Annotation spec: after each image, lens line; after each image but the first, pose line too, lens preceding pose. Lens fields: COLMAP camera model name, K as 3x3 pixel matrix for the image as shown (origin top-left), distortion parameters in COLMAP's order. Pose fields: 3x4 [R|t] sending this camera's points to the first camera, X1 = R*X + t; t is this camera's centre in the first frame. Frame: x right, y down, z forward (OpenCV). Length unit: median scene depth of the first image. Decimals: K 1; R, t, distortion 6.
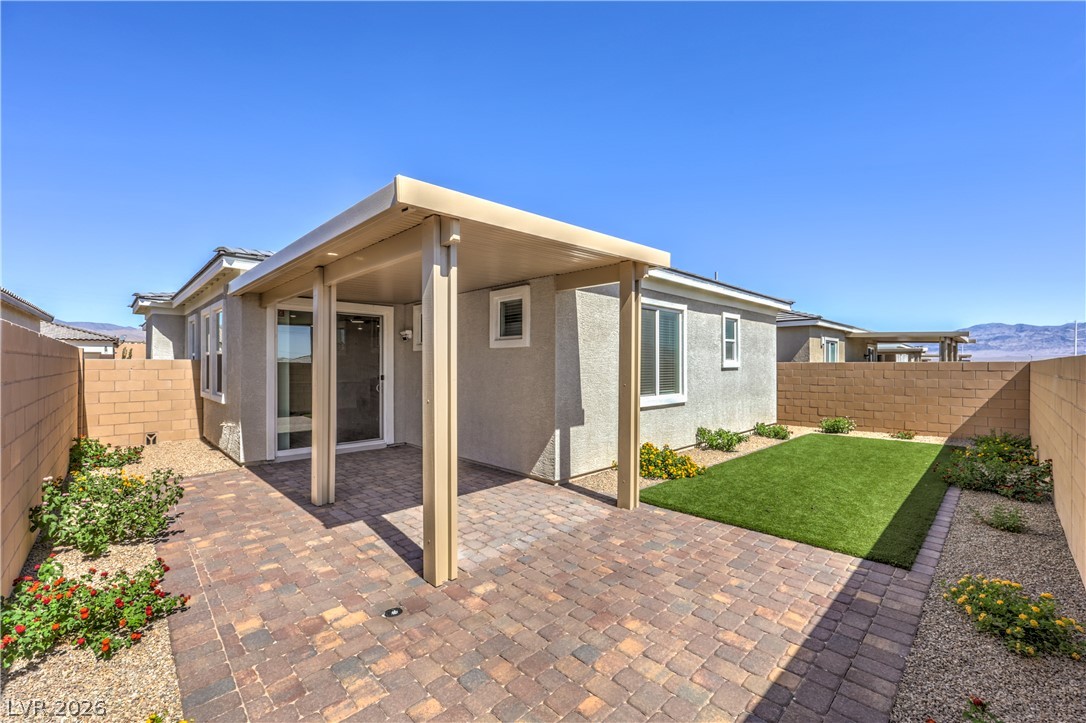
lens RADIAL K [[438.8, 0, 543.0], [0, 438.8, 361.5], [0, 0, 1]] dist [0.000491, 0.000041]
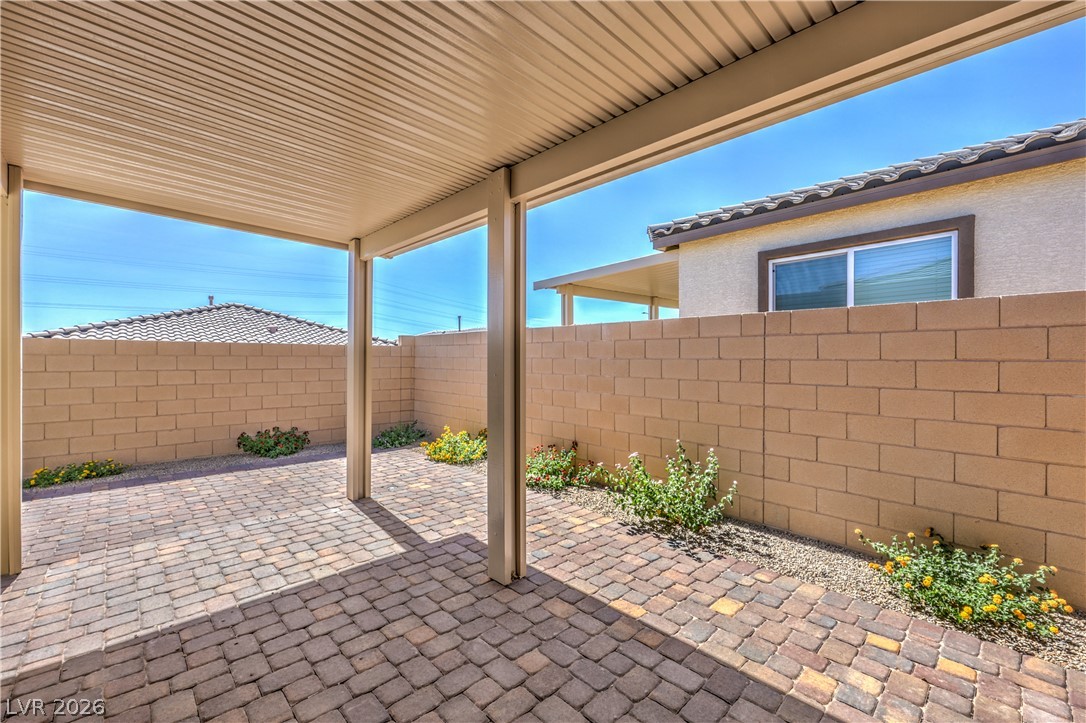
lens RADIAL K [[460.0, 0, 545.1], [0, 460.0, 367.2], [0, 0, 1]] dist [0.002133, 0.000349]
pose [[-0.999804, -0.002817, 0.019613, -0.469001], [-0.002787, 0.999995, 0.001549, 0.037853], [-0.019617, 0.001494, -0.999806, 1.344357]]
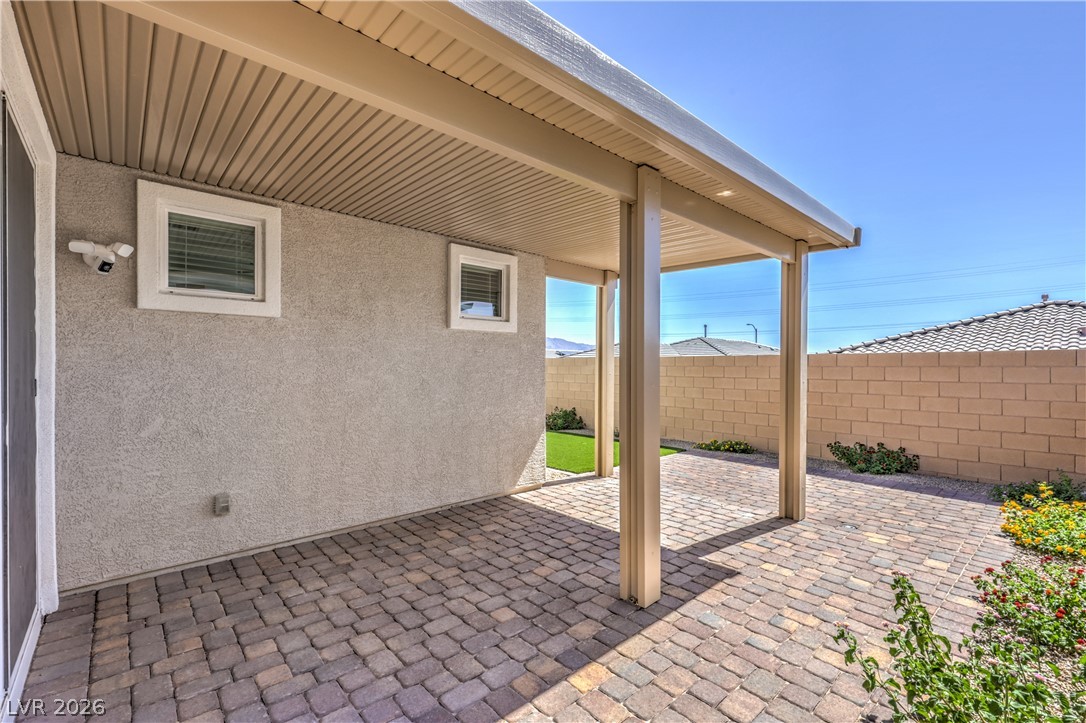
lens RADIAL K [[460.0, 0, 545.1], [0, 460.0, 367.2], [0, 0, 1]] dist [0.002133, 0.000349]
pose [[0.044382, 0.000746, 0.999014, -0.904493], [-0.019944, 0.999801, 0.000139, 0.029162], [-0.998816, -0.019931, 0.044389, 0.920806]]
